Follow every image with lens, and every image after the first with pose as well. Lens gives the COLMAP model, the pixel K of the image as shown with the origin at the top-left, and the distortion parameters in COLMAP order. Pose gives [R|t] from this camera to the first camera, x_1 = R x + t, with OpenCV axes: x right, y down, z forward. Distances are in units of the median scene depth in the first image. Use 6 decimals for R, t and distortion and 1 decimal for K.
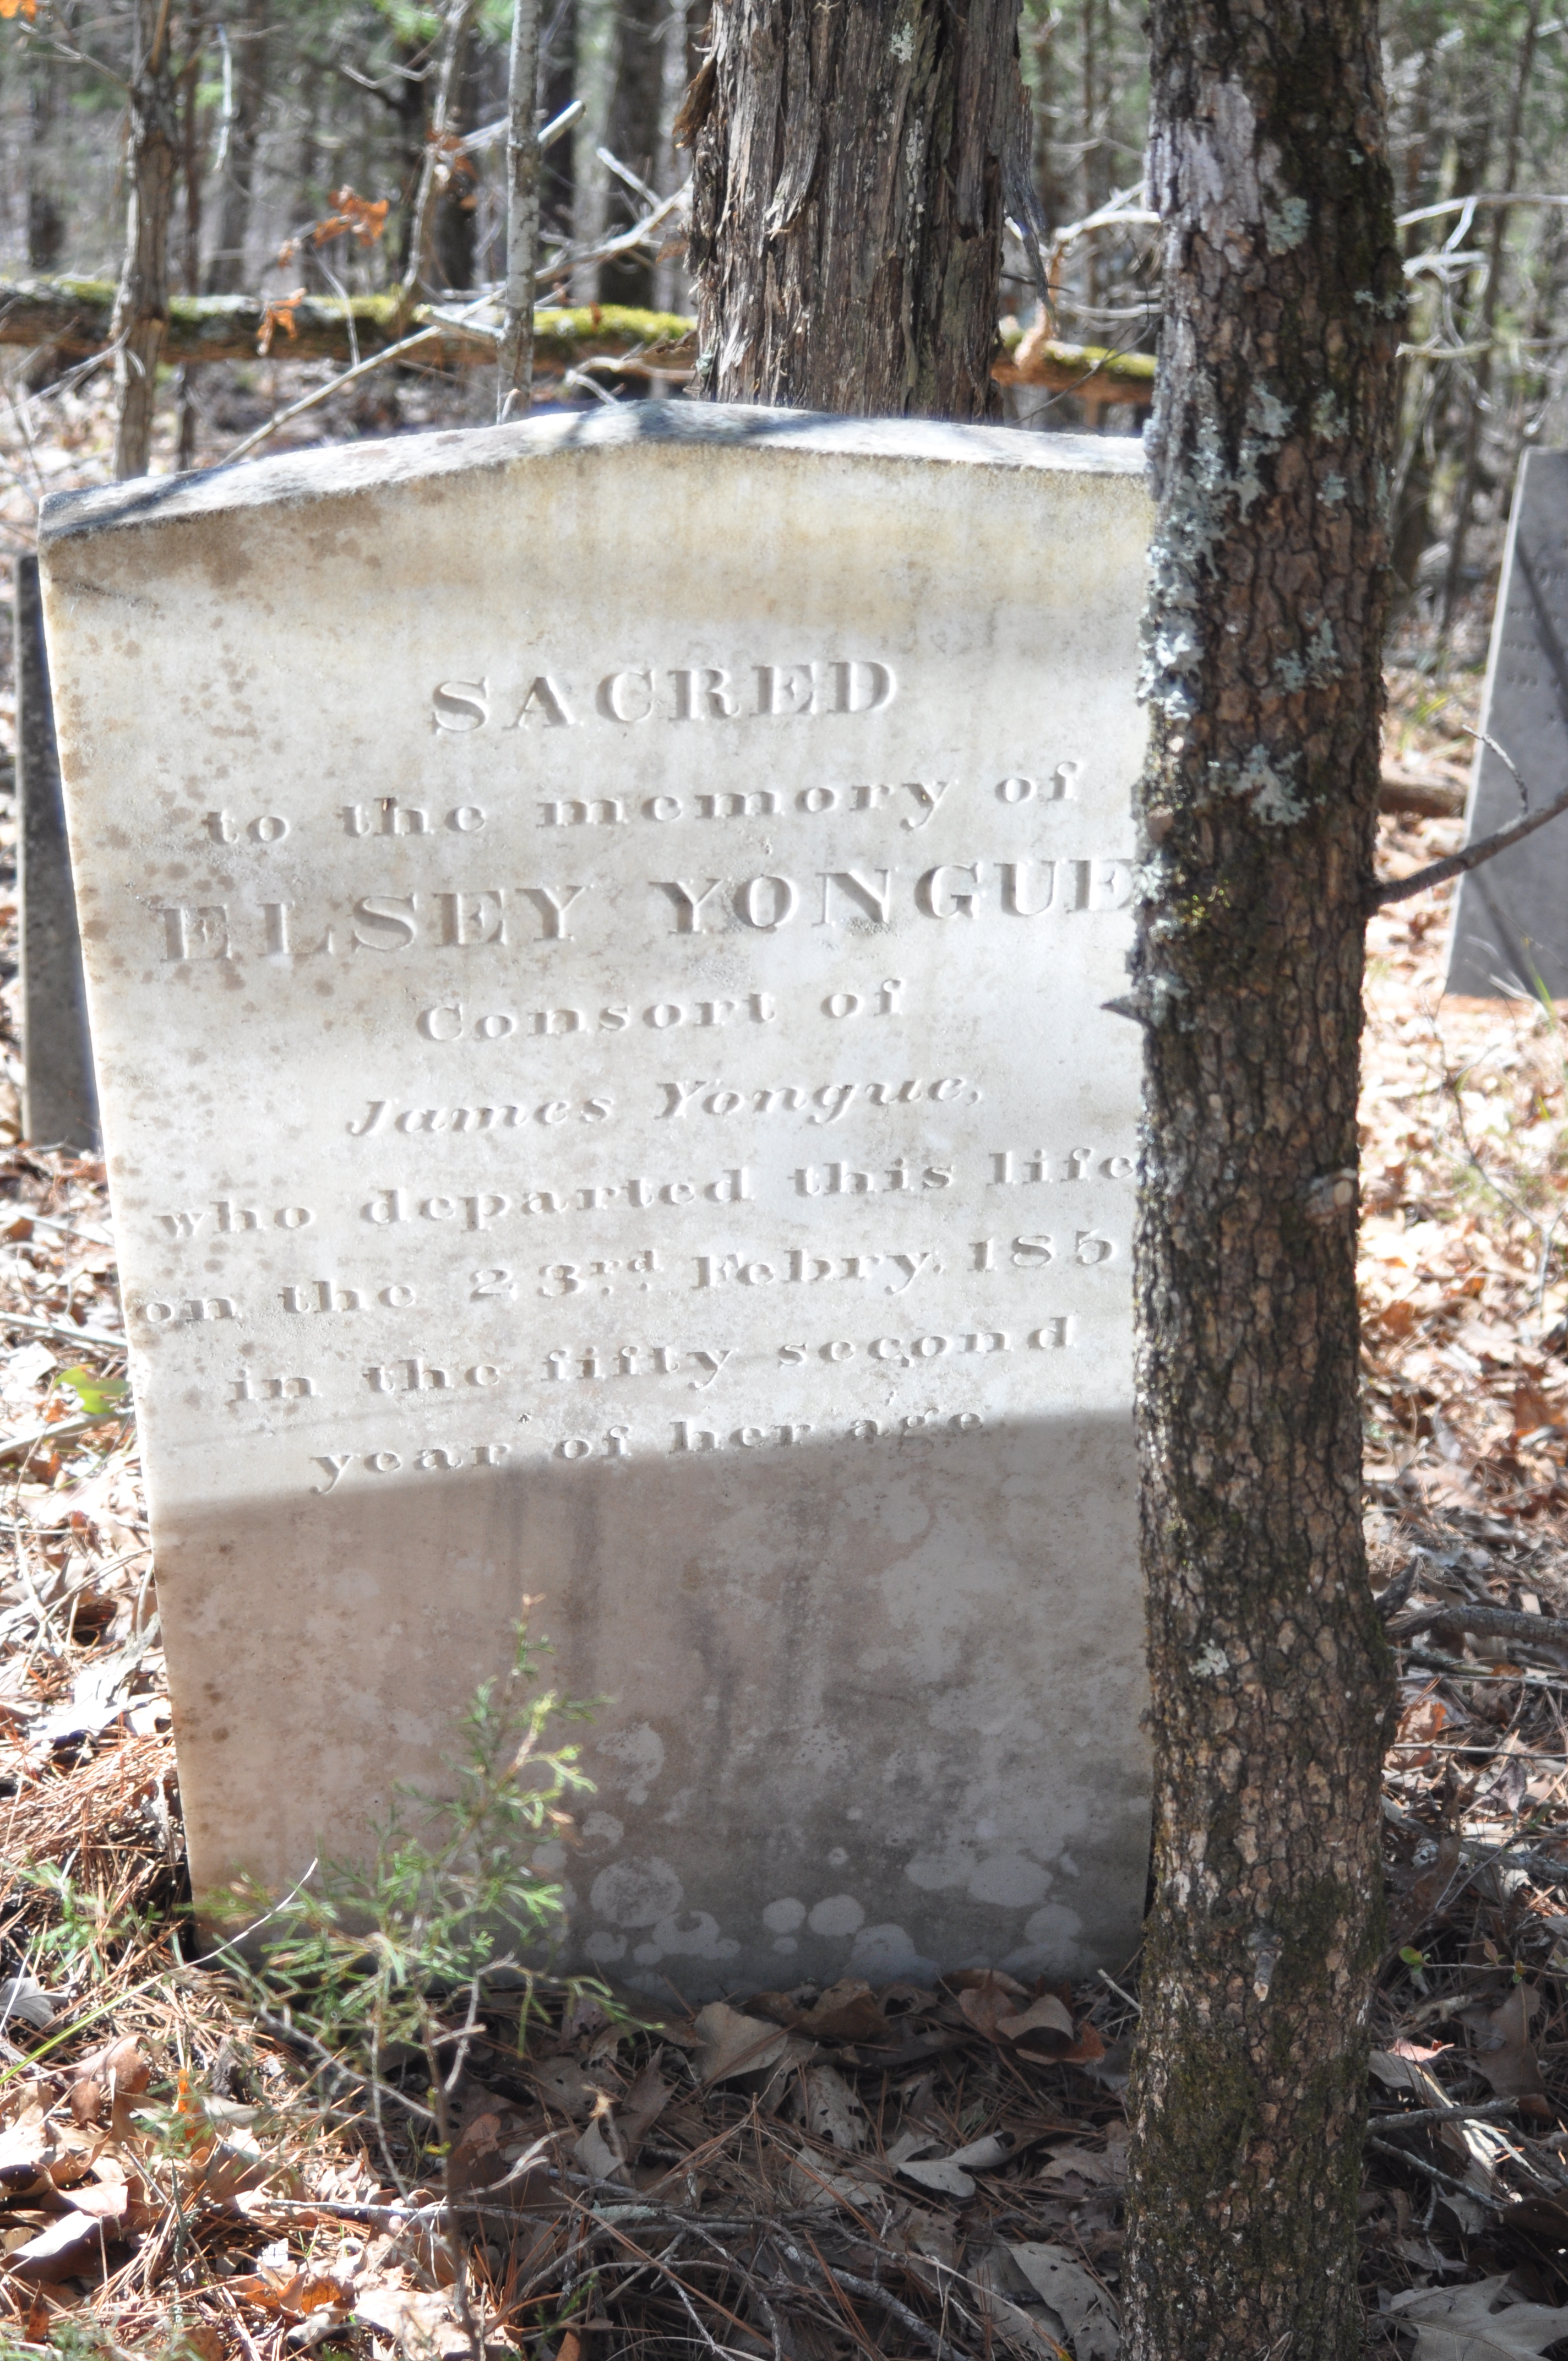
lens RADIAL K [[3716.7, 0, 784.0], [0, 3716.7, 1180.5], [0, 0, 1]] dist [-0.054721, -0.028320]
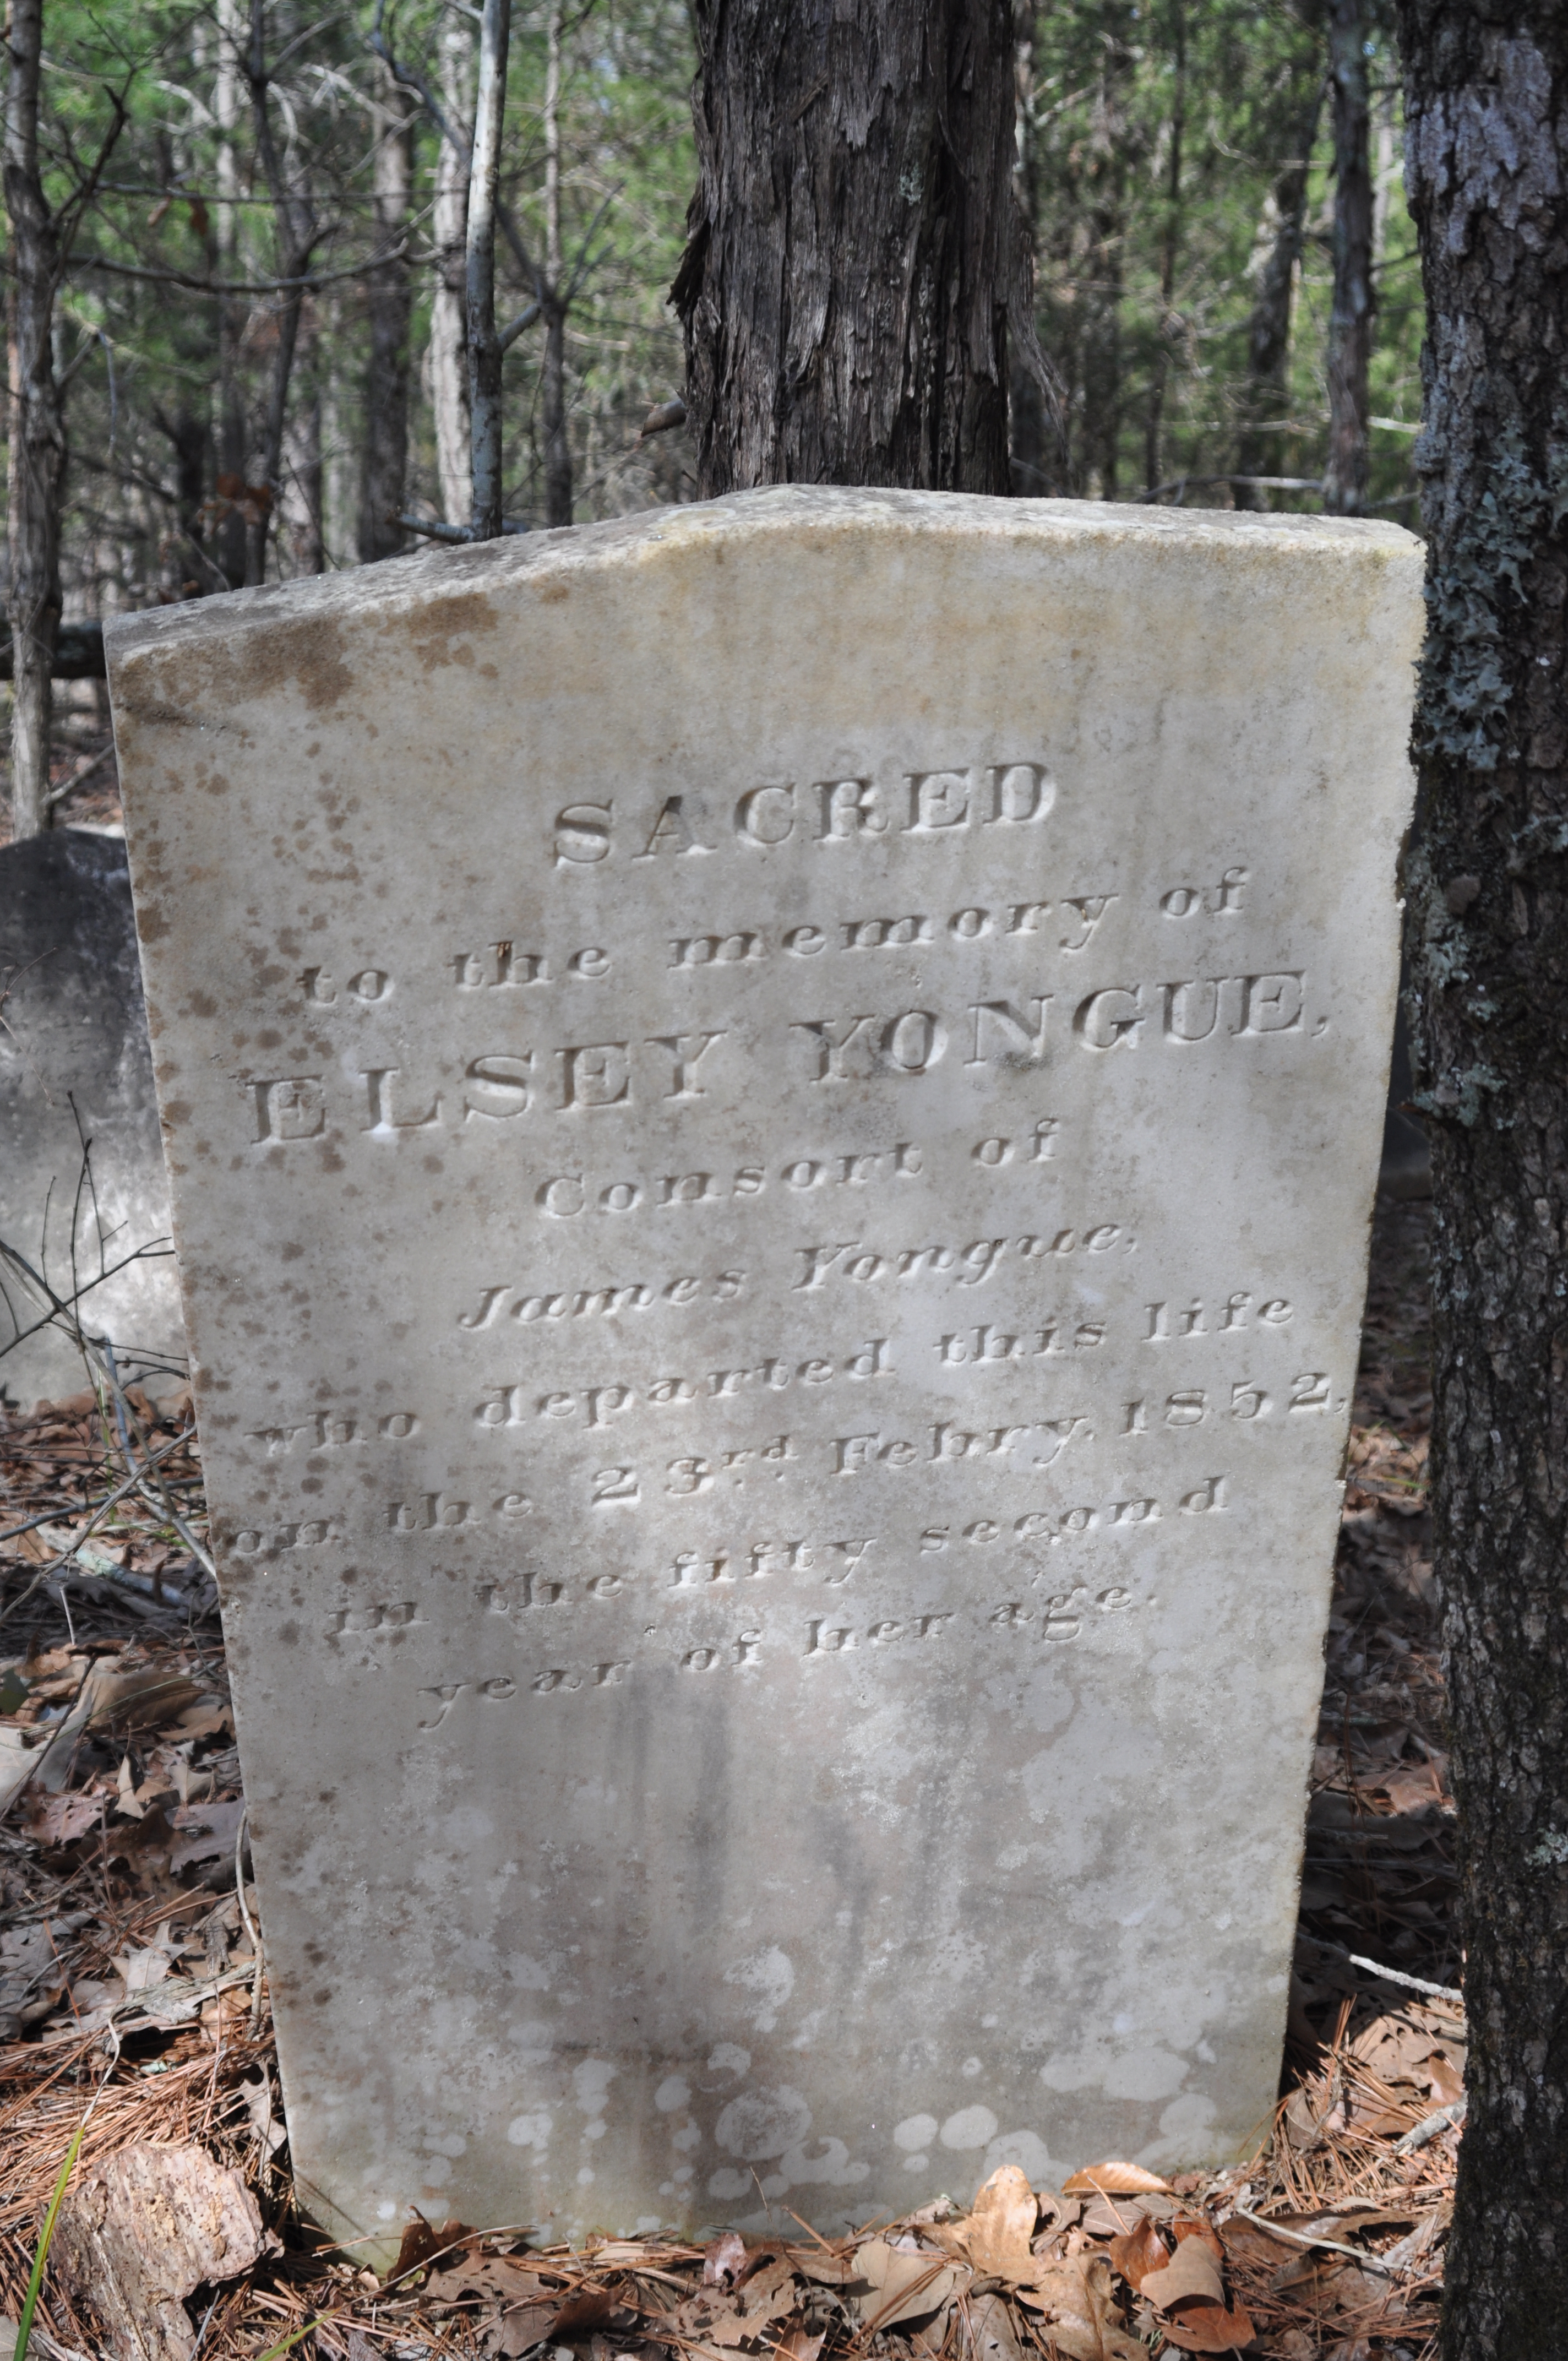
lens RADIAL K [[3114.1, 0, 782.7], [0, 3114.1, 1207.9], [0, 0, 1]] dist [-0.121654, 0.086254]
pose [[0.994197, -0.062705, 0.087405, -0.096998], [0.067875, 0.996036, -0.057492, 0.006650], [-0.083453, 0.063091, 0.994513, 0.227760]]
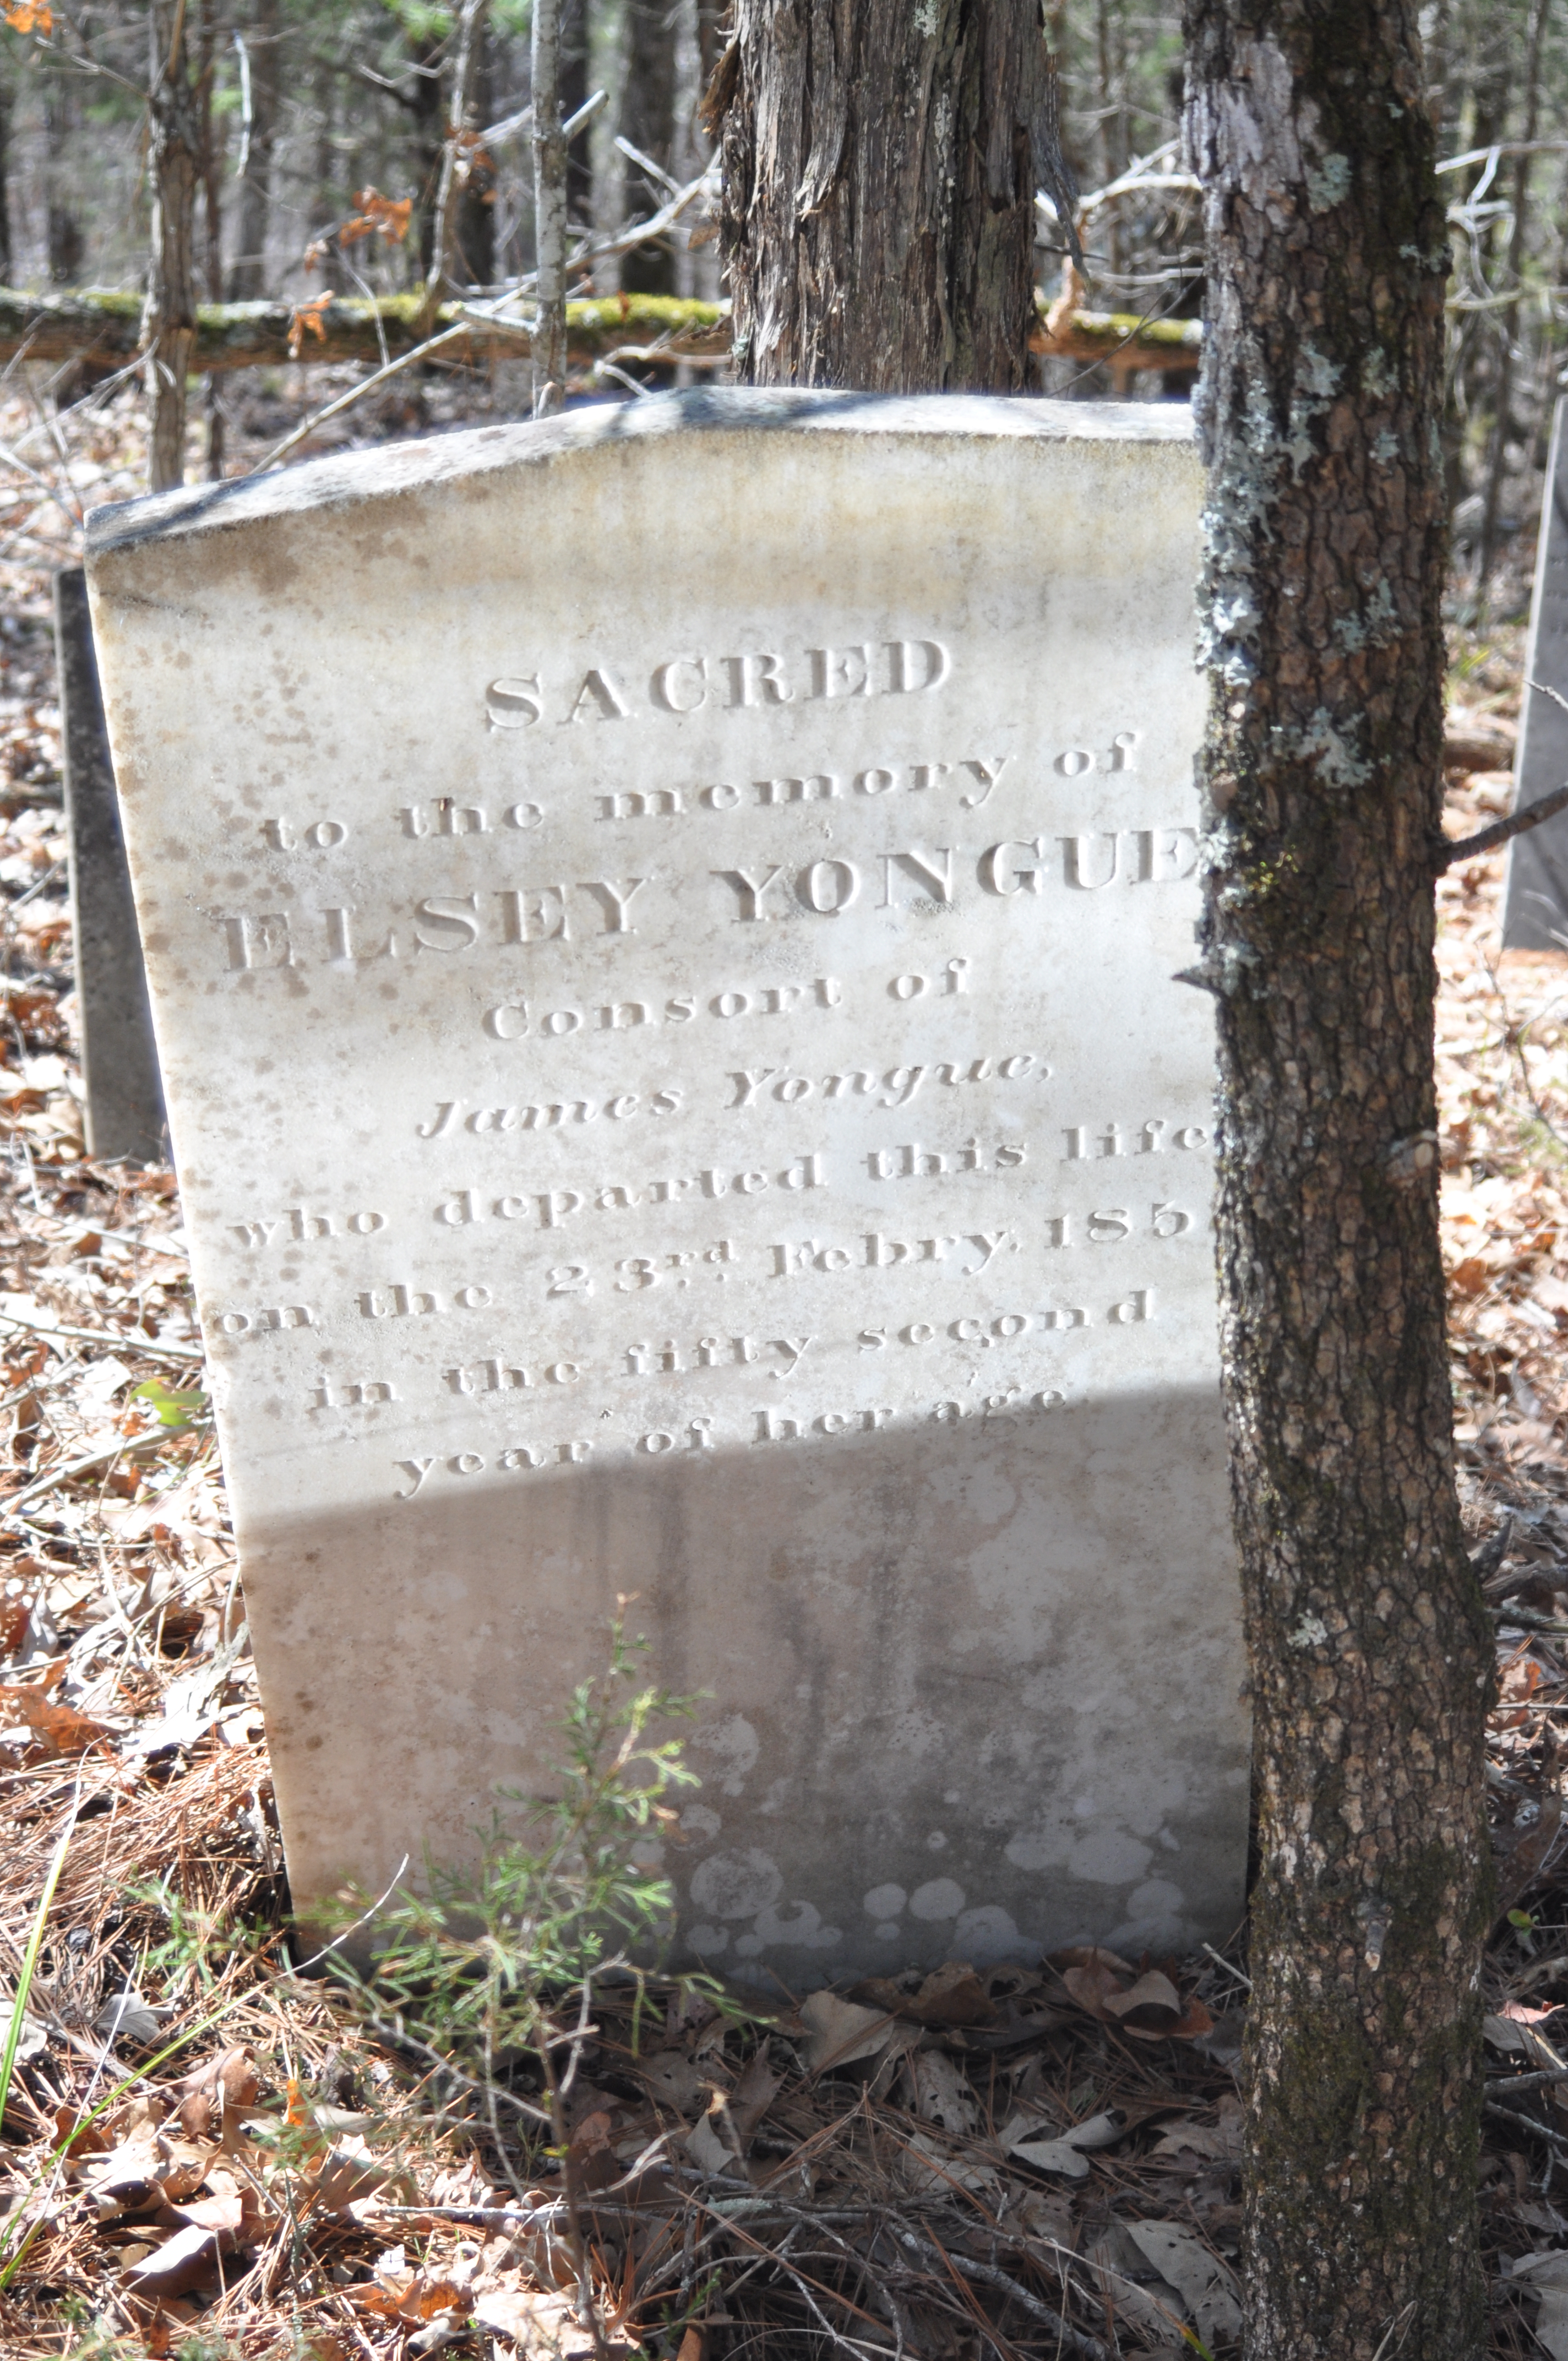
lens RADIAL K [[3716.7, 0, 784.0], [0, 3716.7, 1180.5], [0, 0, 1]] dist [-0.054721, -0.028320]
pose [[0.999026, -0.041346, -0.015404, -0.004124], [0.041419, 0.999132, 0.004411, -0.001033], [0.015209, -0.005044, 0.999872, 0.004111]]
